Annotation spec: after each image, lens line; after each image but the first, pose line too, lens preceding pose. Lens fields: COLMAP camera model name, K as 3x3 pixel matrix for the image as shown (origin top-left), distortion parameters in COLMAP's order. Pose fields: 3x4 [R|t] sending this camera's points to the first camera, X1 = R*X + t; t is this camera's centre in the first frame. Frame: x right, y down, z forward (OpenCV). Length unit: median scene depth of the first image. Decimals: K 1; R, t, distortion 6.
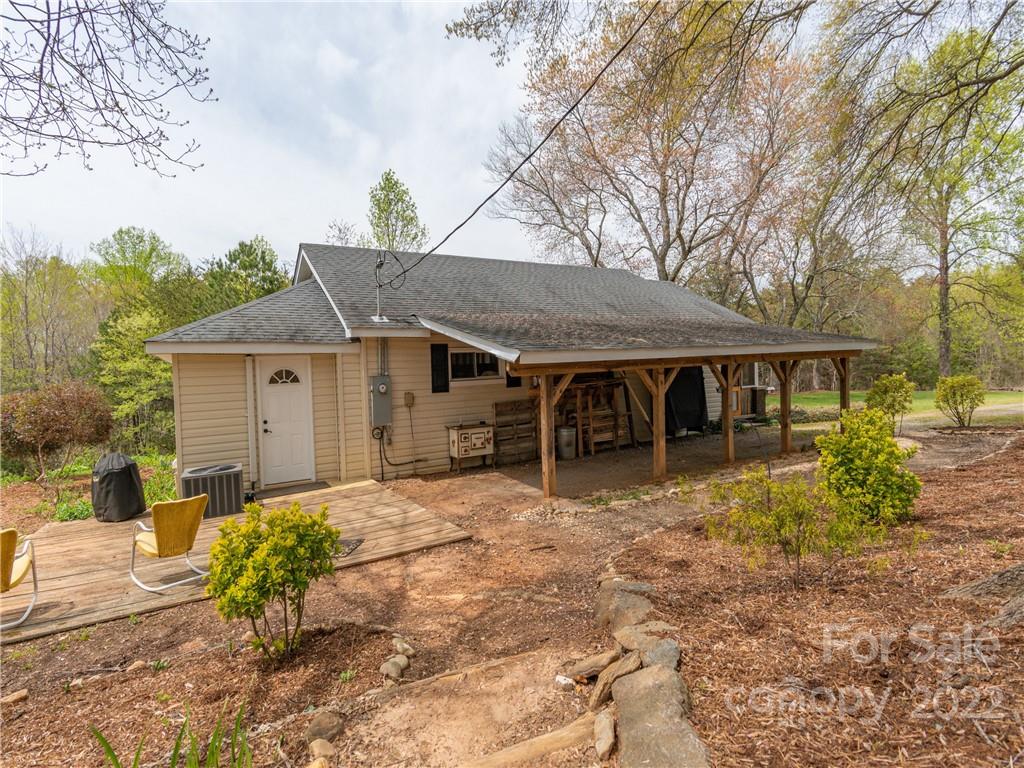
lens RADIAL K [[499.6, 0, 512.0], [0, 499.6, 384.0], [0, 0, 1]] dist [0.008664, 0.001076]
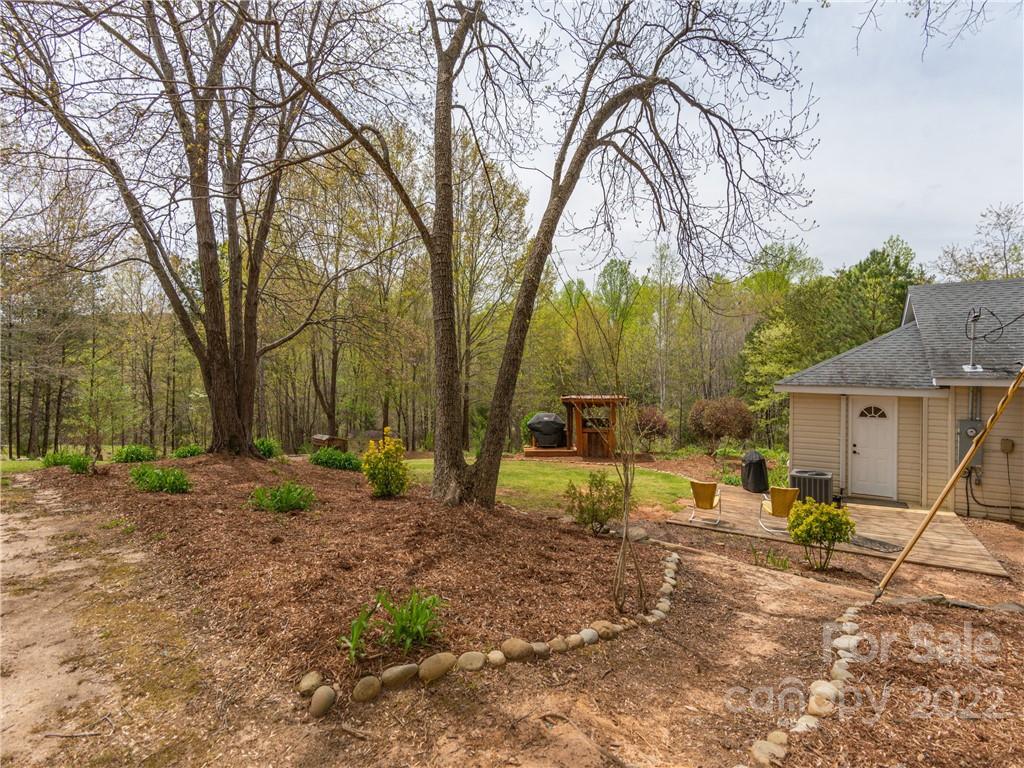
lens RADIAL K [[499.6, 0, 512.0], [0, 499.6, 384.0], [0, 0, 1]] dist [0.008664, 0.001076]
pose [[0.435384, 0.052221, -0.898729, 0.283158], [-0.043789, 0.998363, 0.036797, -0.091754], [0.899179, 0.023333, 0.436958, -0.375681]]
